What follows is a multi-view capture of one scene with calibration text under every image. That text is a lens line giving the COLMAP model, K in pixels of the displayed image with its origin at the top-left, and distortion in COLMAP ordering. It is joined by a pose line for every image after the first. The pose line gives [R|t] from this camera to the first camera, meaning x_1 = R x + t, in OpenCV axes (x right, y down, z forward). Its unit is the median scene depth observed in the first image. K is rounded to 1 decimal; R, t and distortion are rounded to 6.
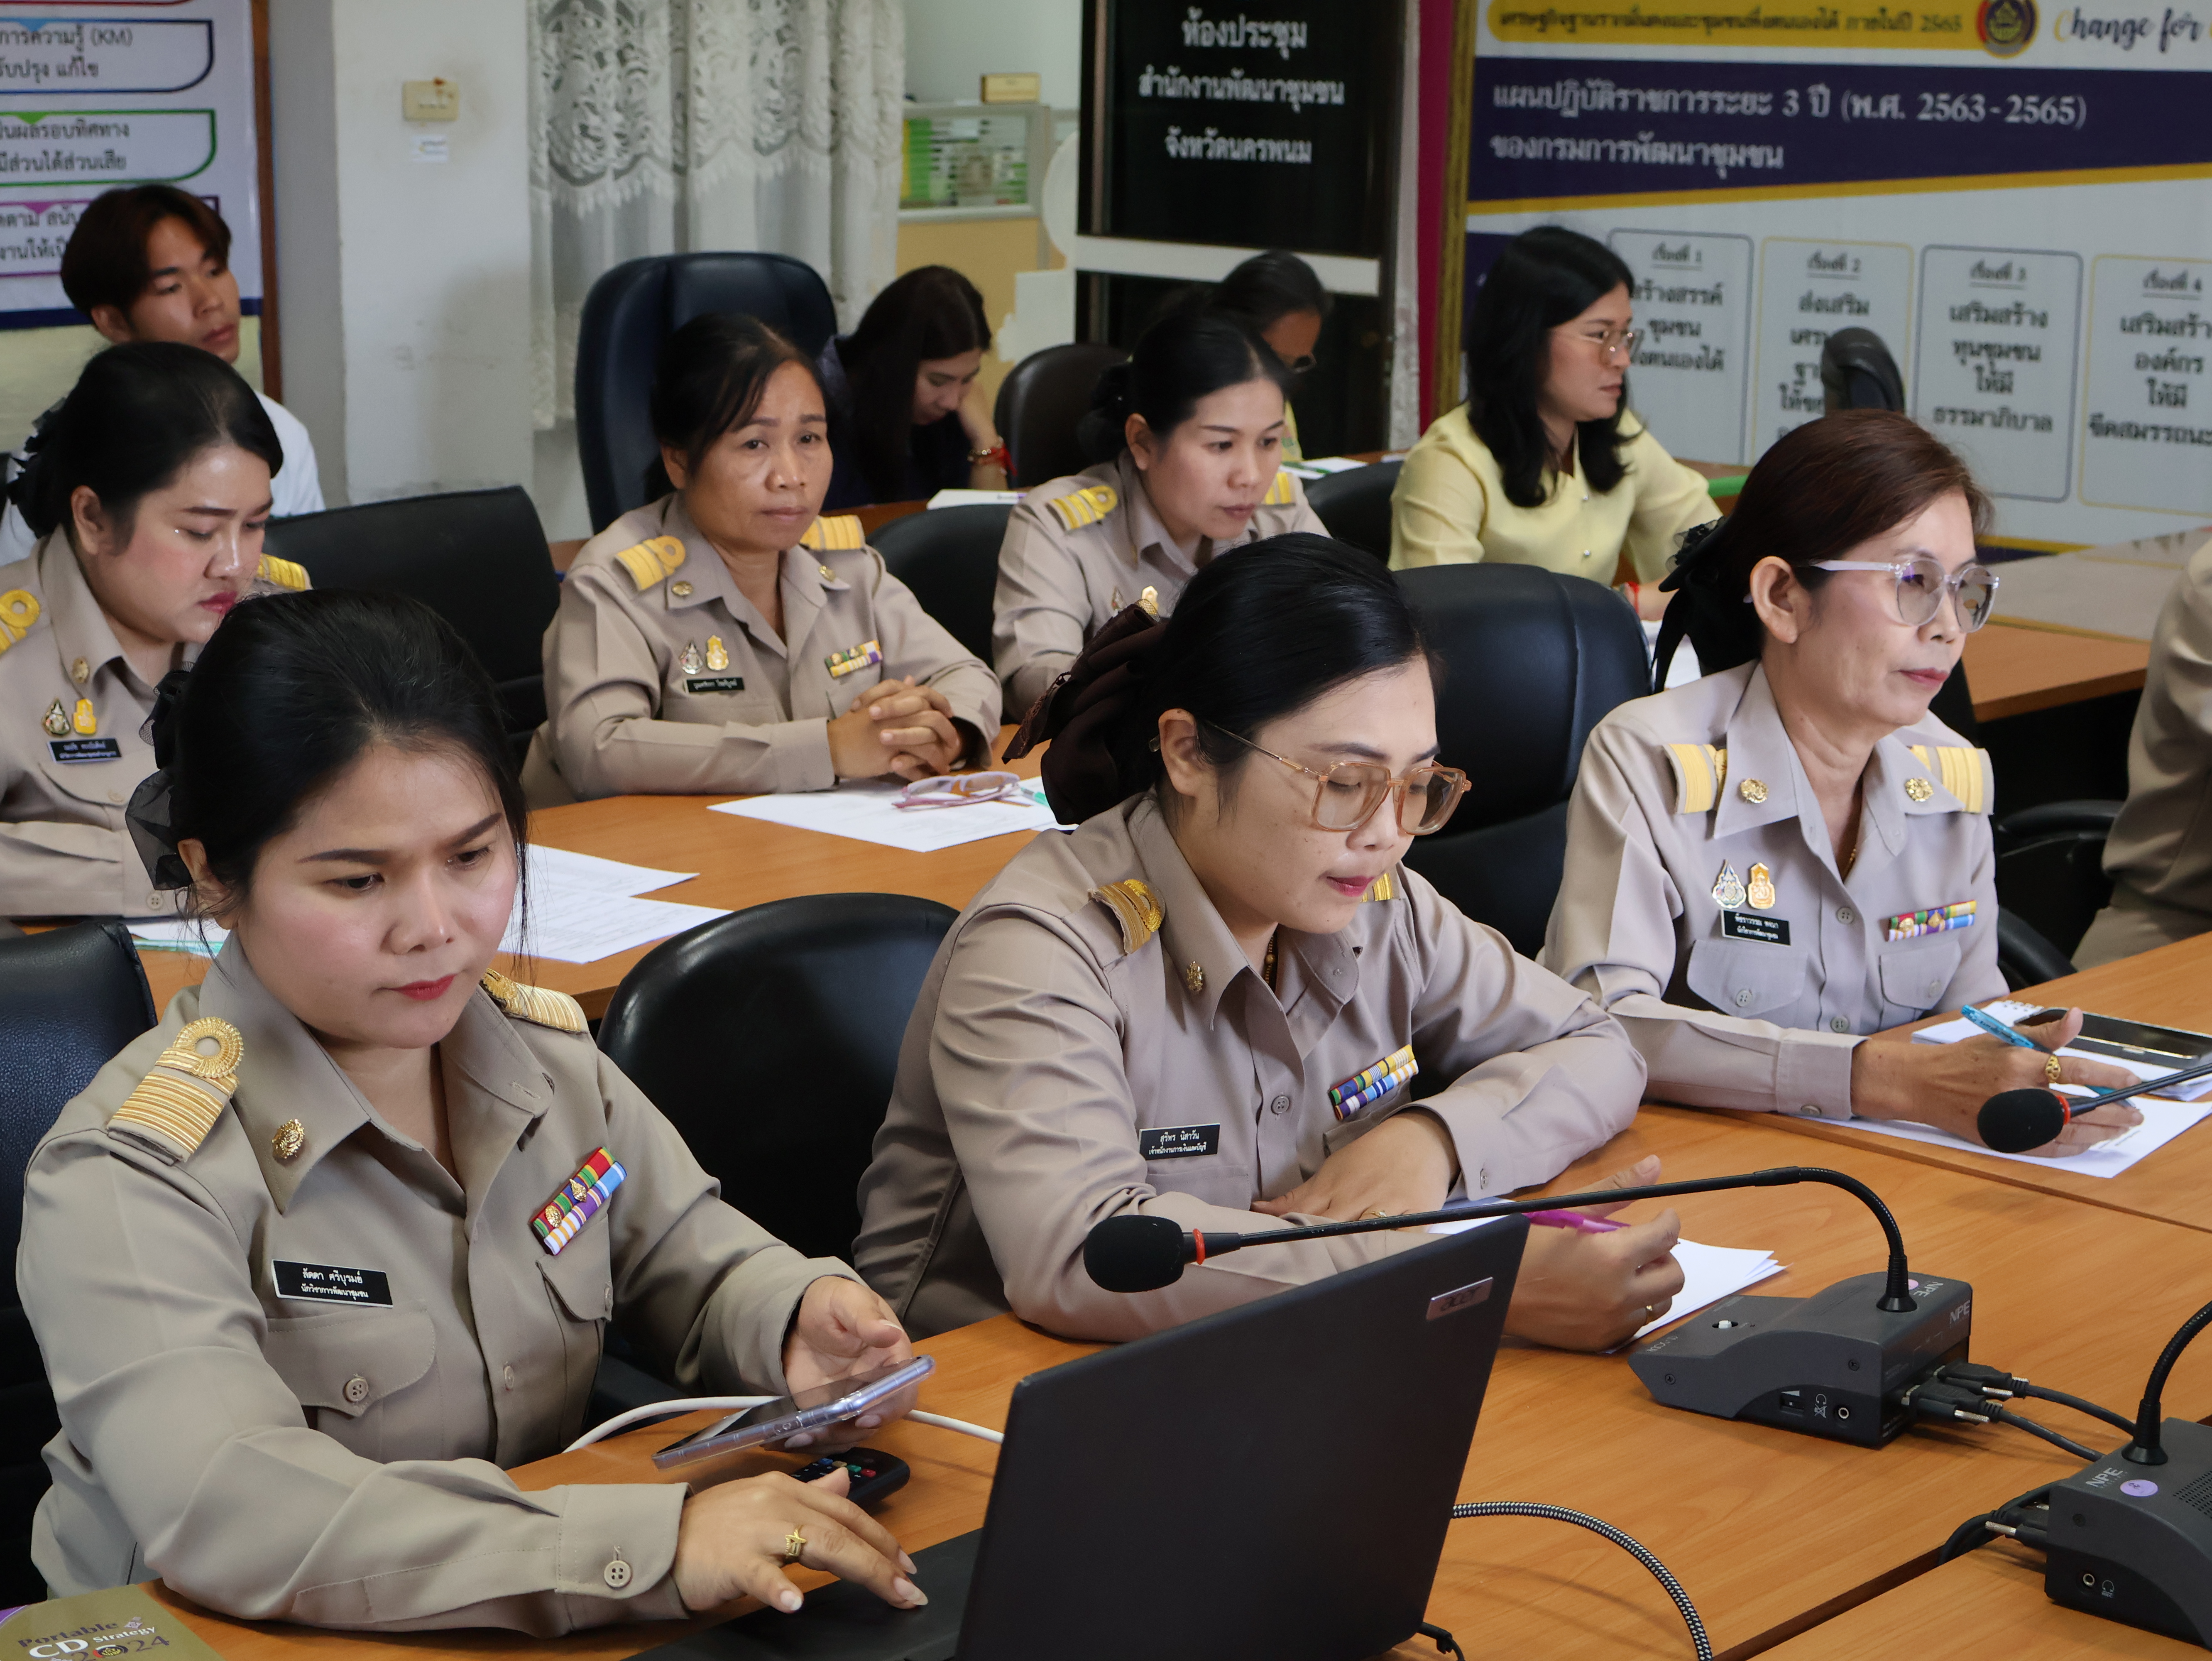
lens RADIAL K [[3947.7, 0, 1124.1], [0, 3947.7, 815.5], [0, 0, 1]] dist [0.026966, 0.000000]
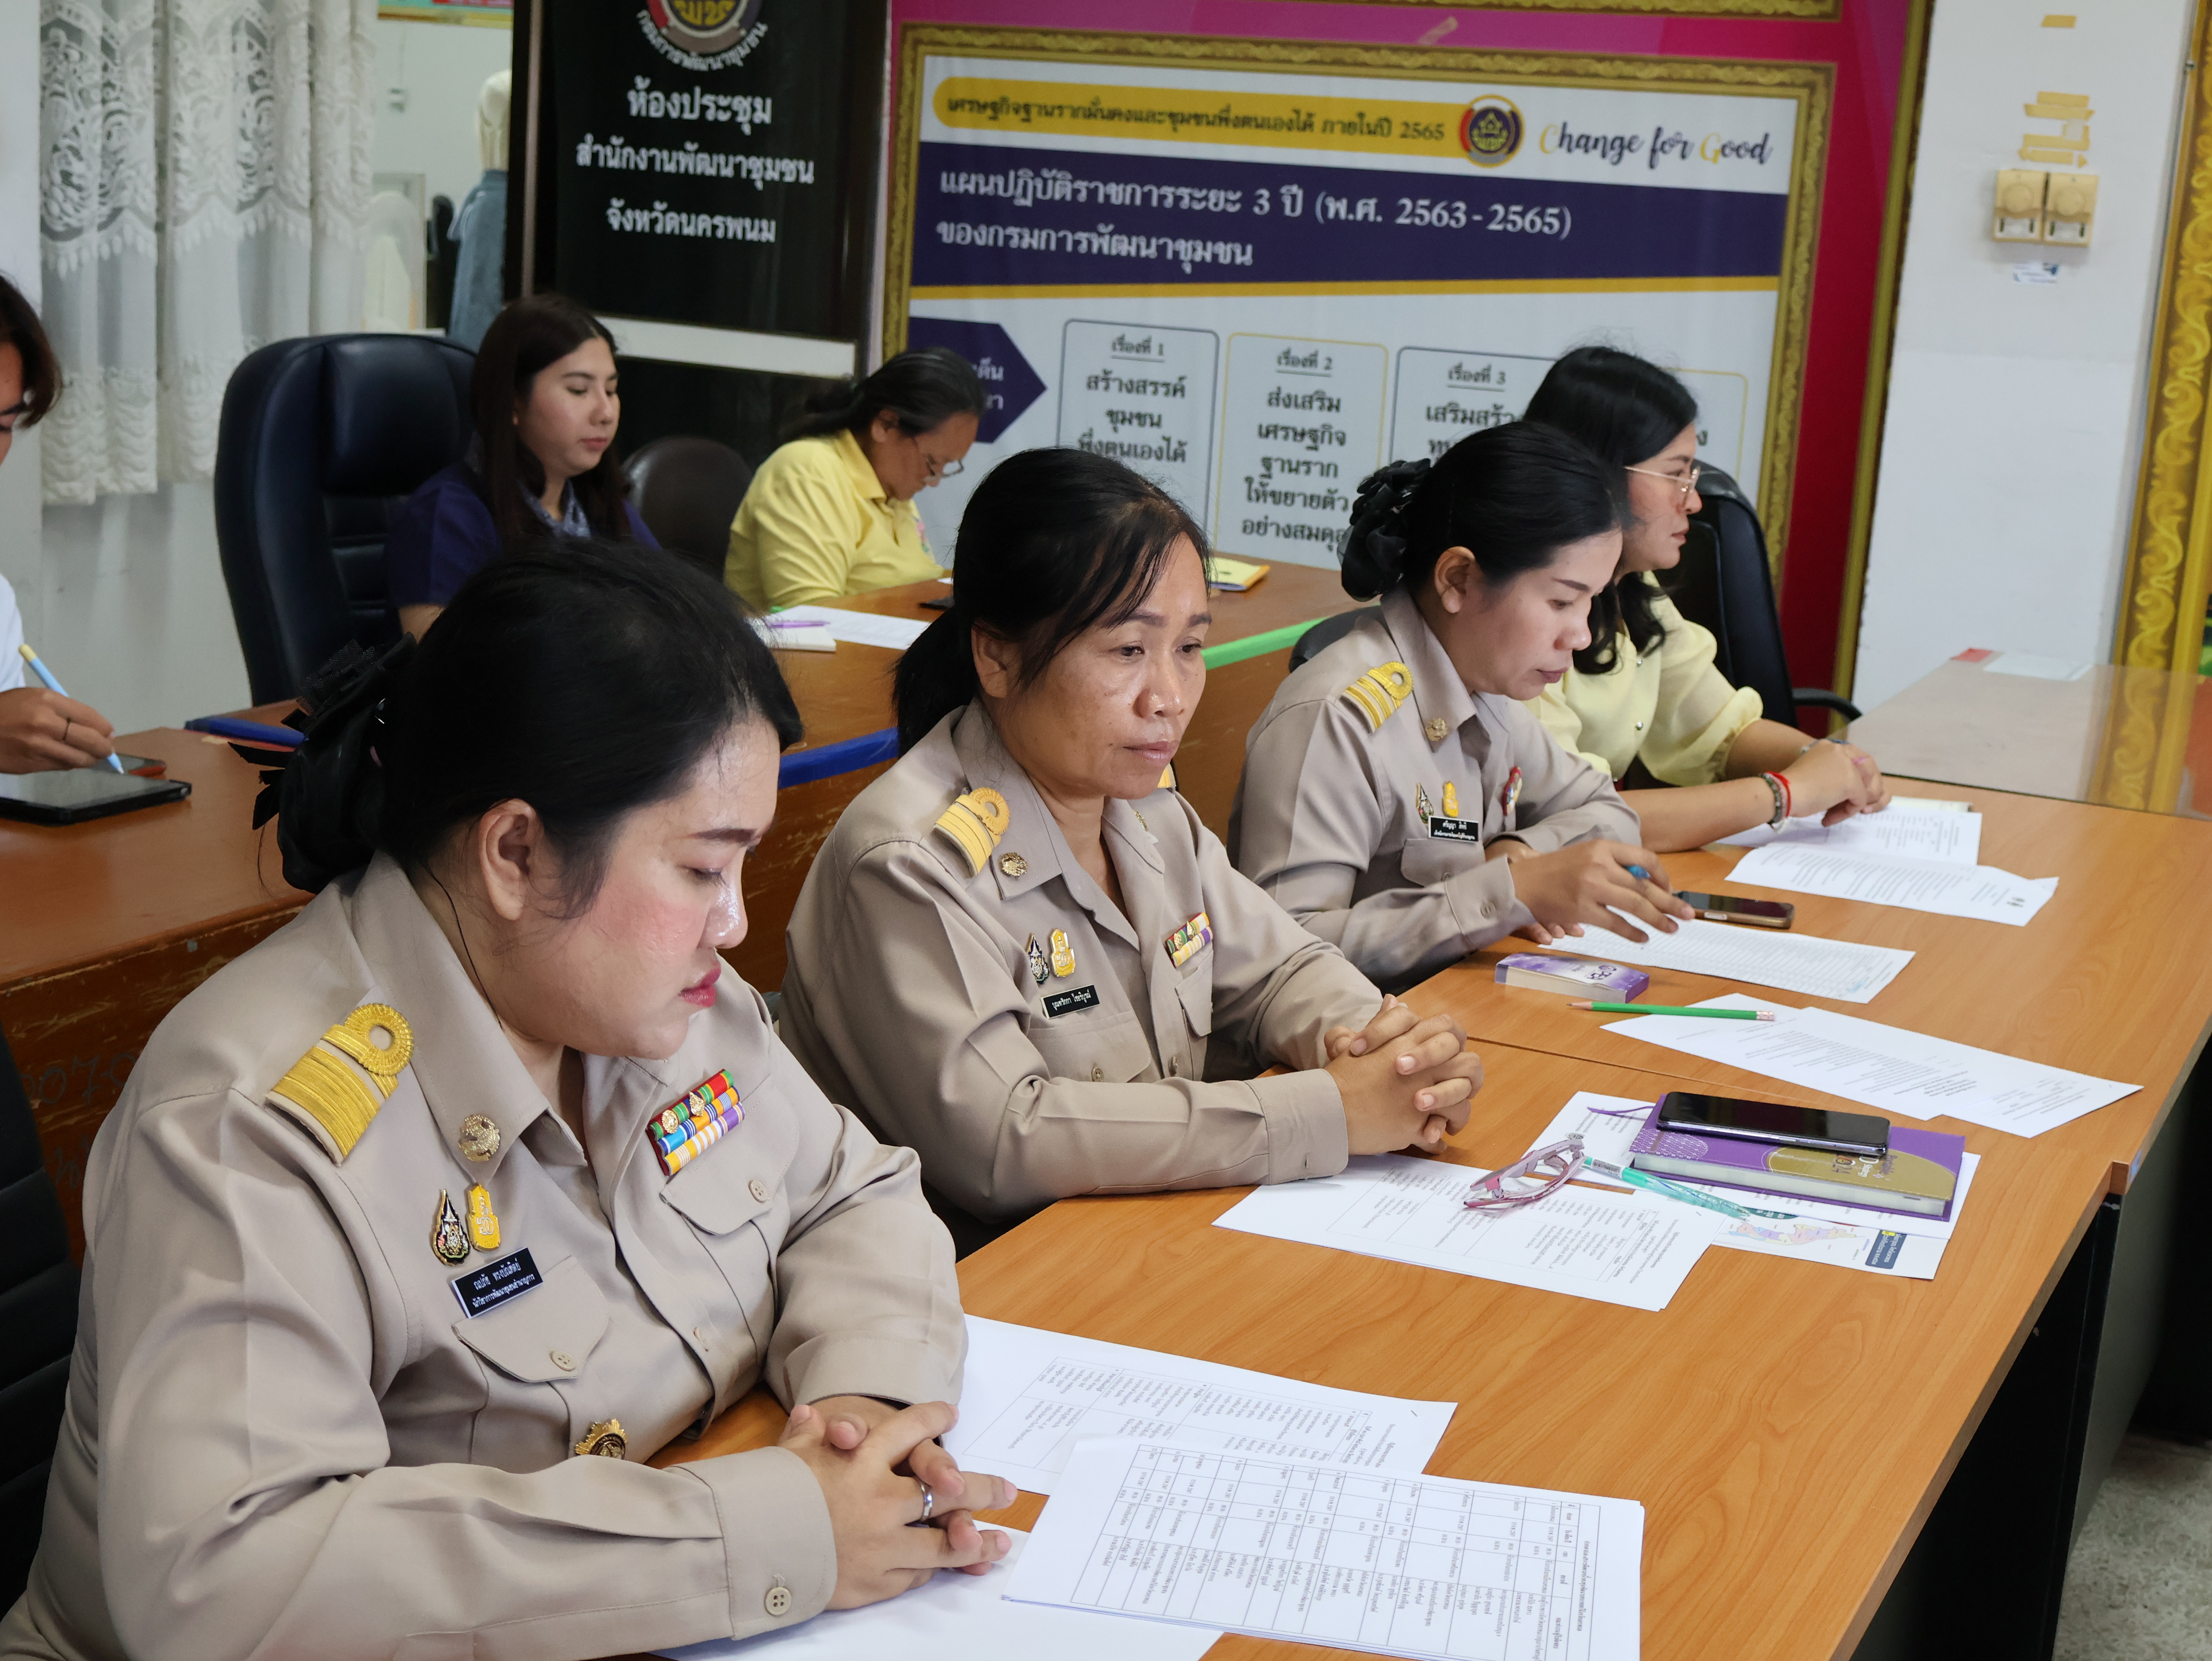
lens RADIAL K [[3182.2, 0, 1078.1], [0, 3182.2, 807.8], [0, 0, 1]] dist [0.003132, 0.000000]
pose [[0.948570, -0.019386, 0.315973, -0.238012], [0.015242, 0.999762, 0.015580, -0.064775], [-0.316200, -0.009963, 0.948640, 0.405932]]
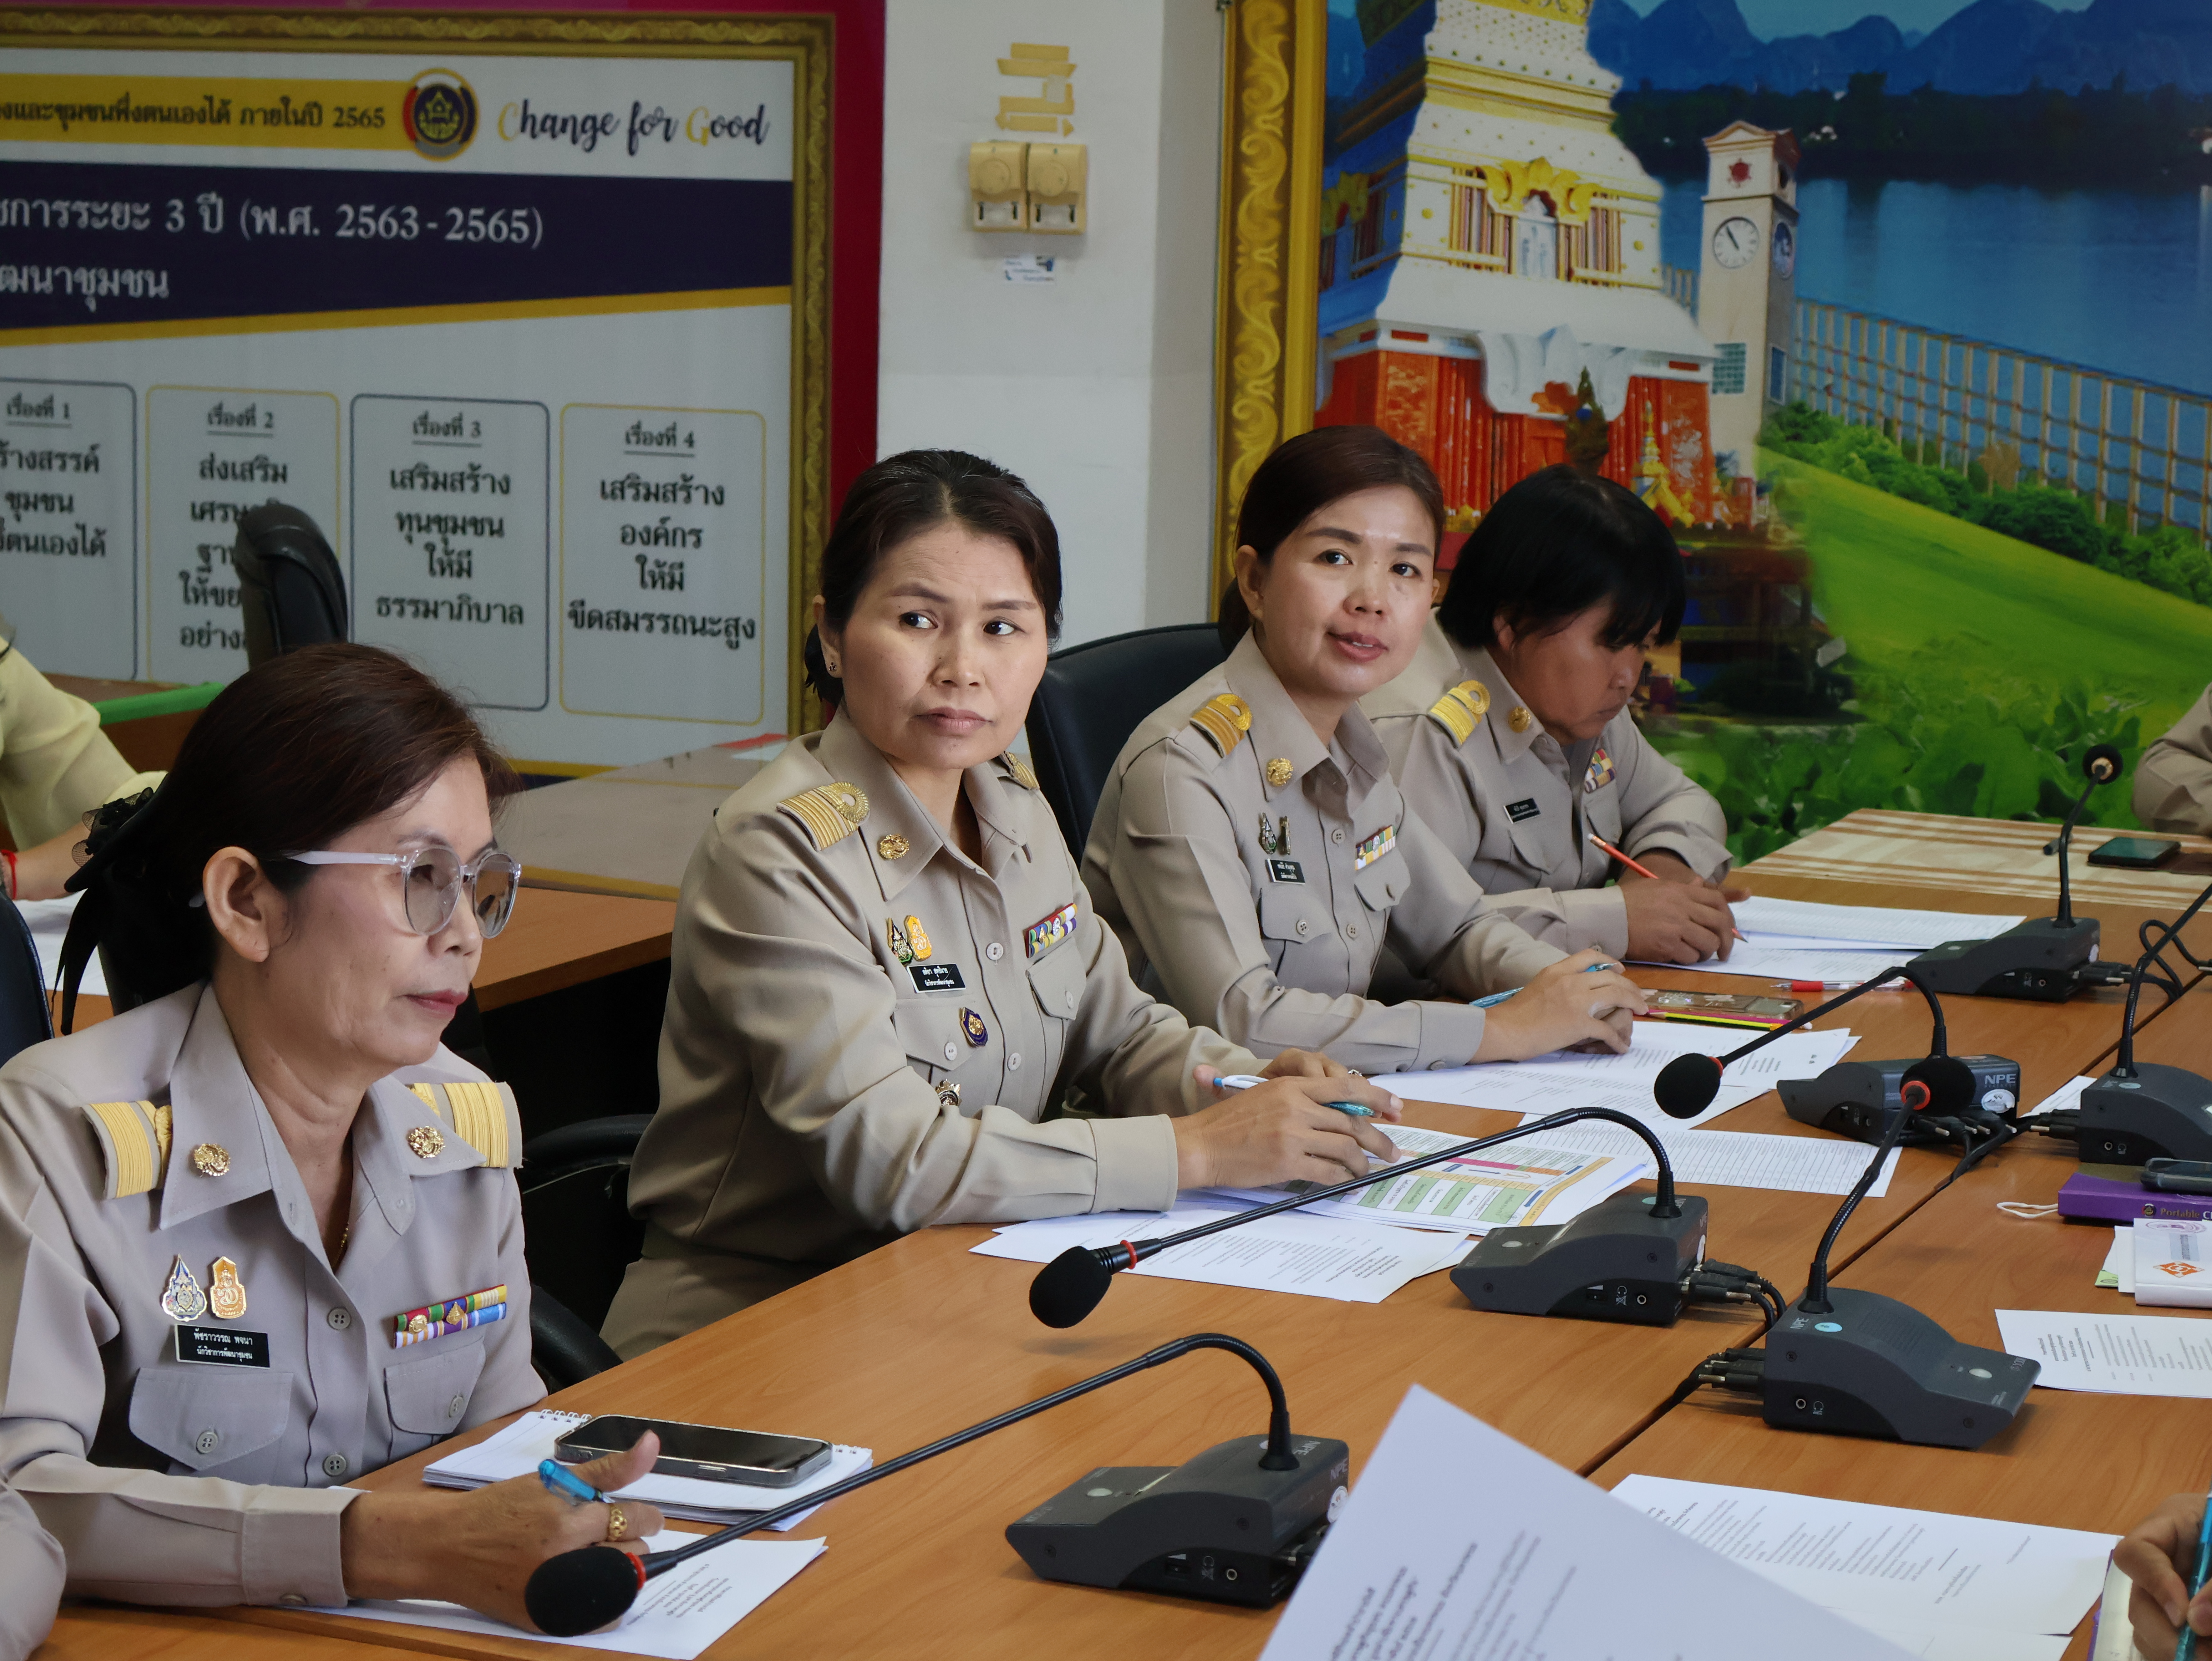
lens RADIAL K [[4980.8, 0, 1095.1], [0, 4980.8, 836.8], [0, 0, 1]] dist [0.007871, 0.000000]
pose [[0.940212, -0.041347, 0.338070, 0.001461], [0.059396, 0.997299, -0.043214, -0.006155], [-0.335370, 0.060711, 0.940128, 0.027620]]
